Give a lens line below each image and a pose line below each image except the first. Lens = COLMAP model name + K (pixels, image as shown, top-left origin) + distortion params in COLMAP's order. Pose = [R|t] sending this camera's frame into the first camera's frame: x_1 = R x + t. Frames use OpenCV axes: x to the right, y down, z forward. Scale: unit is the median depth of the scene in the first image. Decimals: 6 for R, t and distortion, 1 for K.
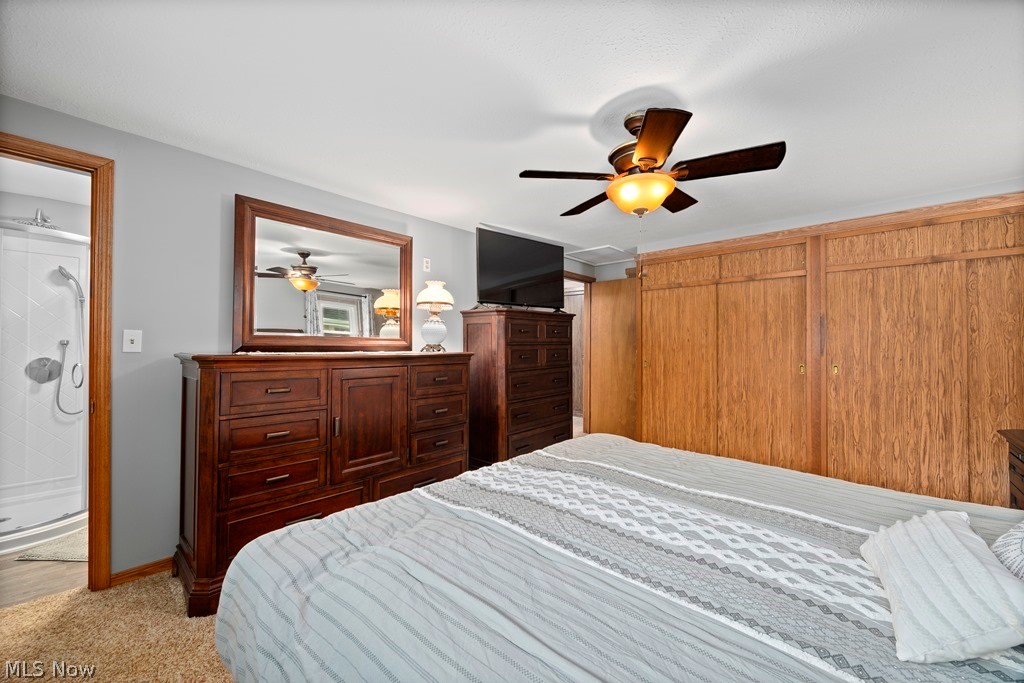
lens RADIAL K [[409.4, 0, 513.8], [0, 409.4, 340.2], [0, 0, 1]] dist [0.000859, -0.000982]
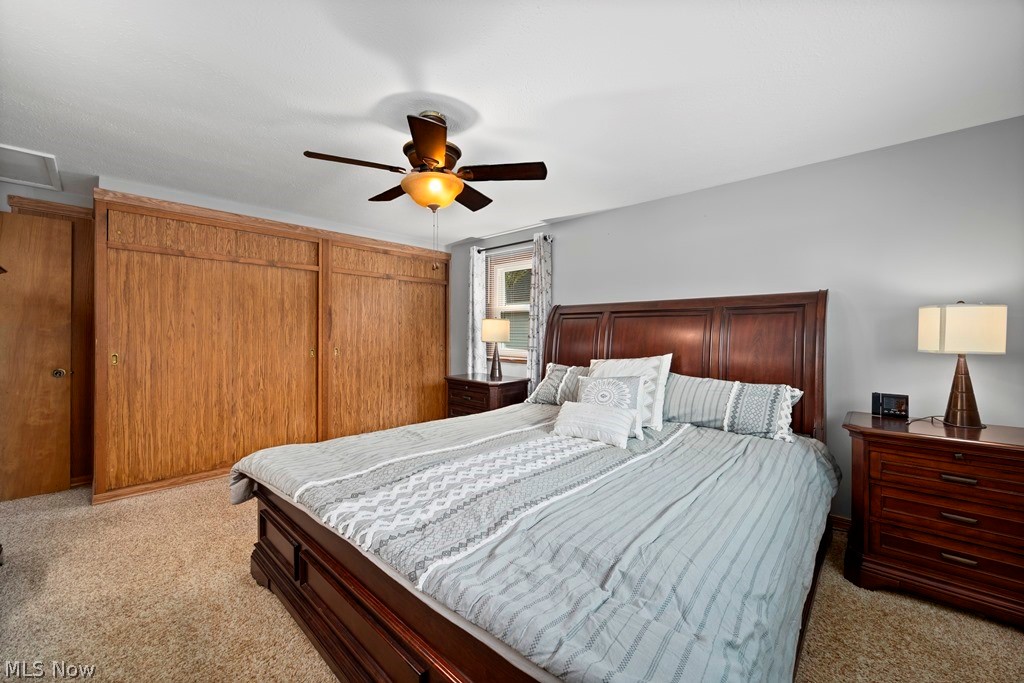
lens RADIAL K [[409.4, 0, 512.6], [0, 409.4, 334.5], [0, 0, 1]] dist [-0.000630, -0.000263]
pose [[-0.024672, -0.005016, 0.999683, -0.515391], [-0.014104, 0.999890, 0.004669, 0.007606], [-0.999596, -0.013984, -0.024740, 0.544505]]
